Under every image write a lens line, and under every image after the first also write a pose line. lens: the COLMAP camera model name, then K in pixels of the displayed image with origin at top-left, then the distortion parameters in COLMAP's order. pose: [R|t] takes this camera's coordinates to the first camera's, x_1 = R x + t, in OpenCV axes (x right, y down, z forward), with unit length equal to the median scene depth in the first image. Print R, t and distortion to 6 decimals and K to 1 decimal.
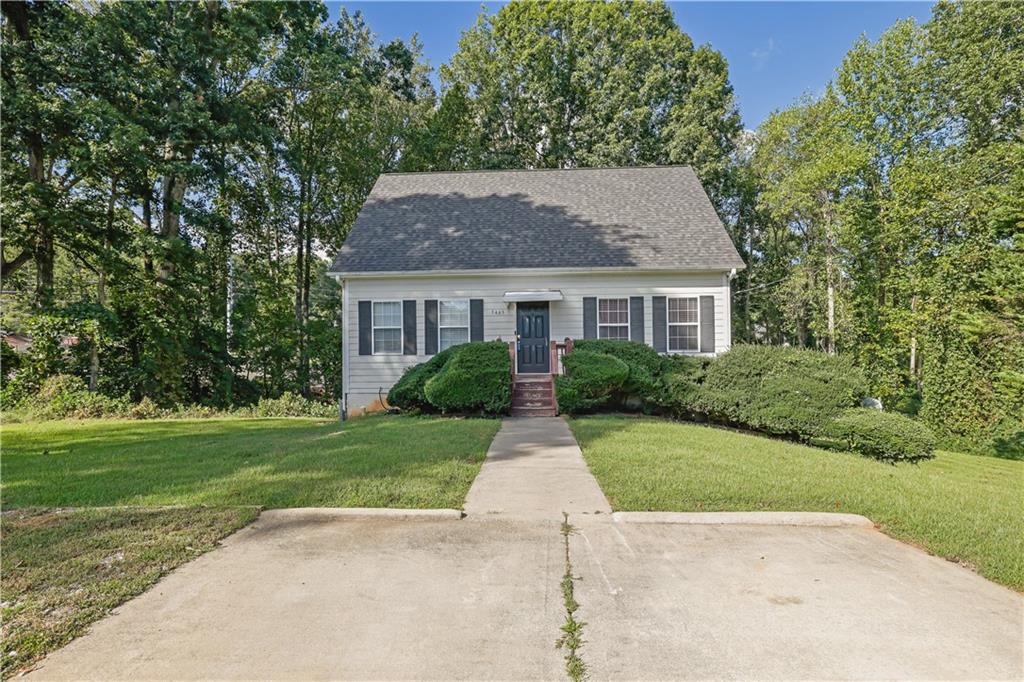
lens RADIAL K [[516.8, 0, 512.0], [0, 516.8, 341.0], [0, 0, 1]] dist [0.003480, 0.000744]
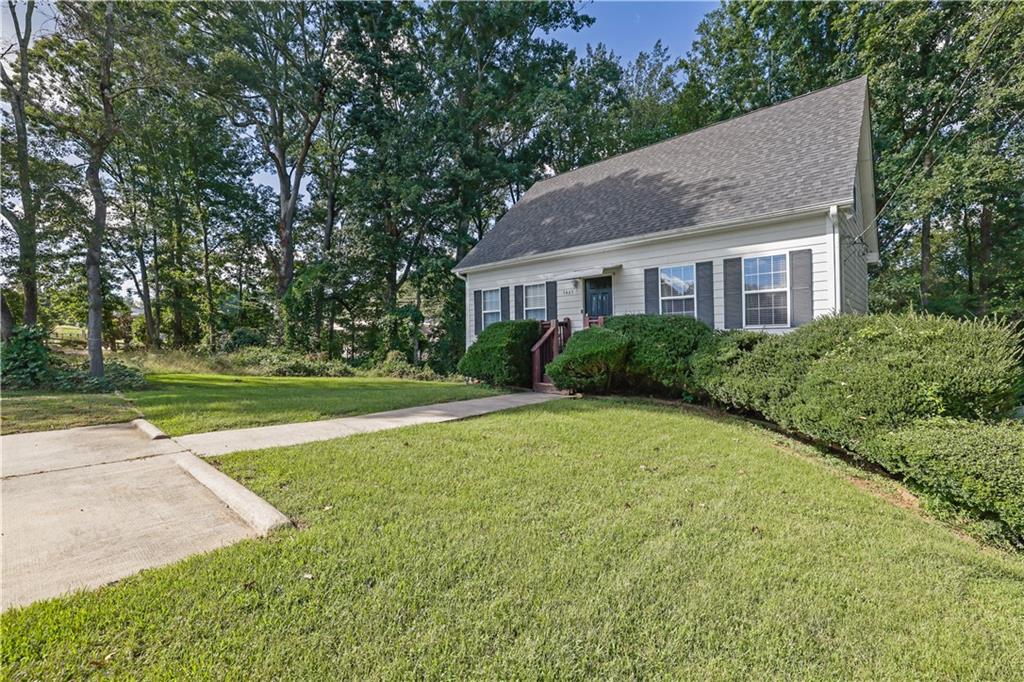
lens RADIAL K [[444.4, 0, 512.0], [0, 444.4, 341.0], [0, 0, 1]] dist [-0.001753, -0.000077]
pose [[0.769396, 0.003625, -0.638762, 0.452772], [0.007455, 0.999865, 0.014654, 0.027802], [0.638729, -0.016037, 0.769265, 0.247606]]
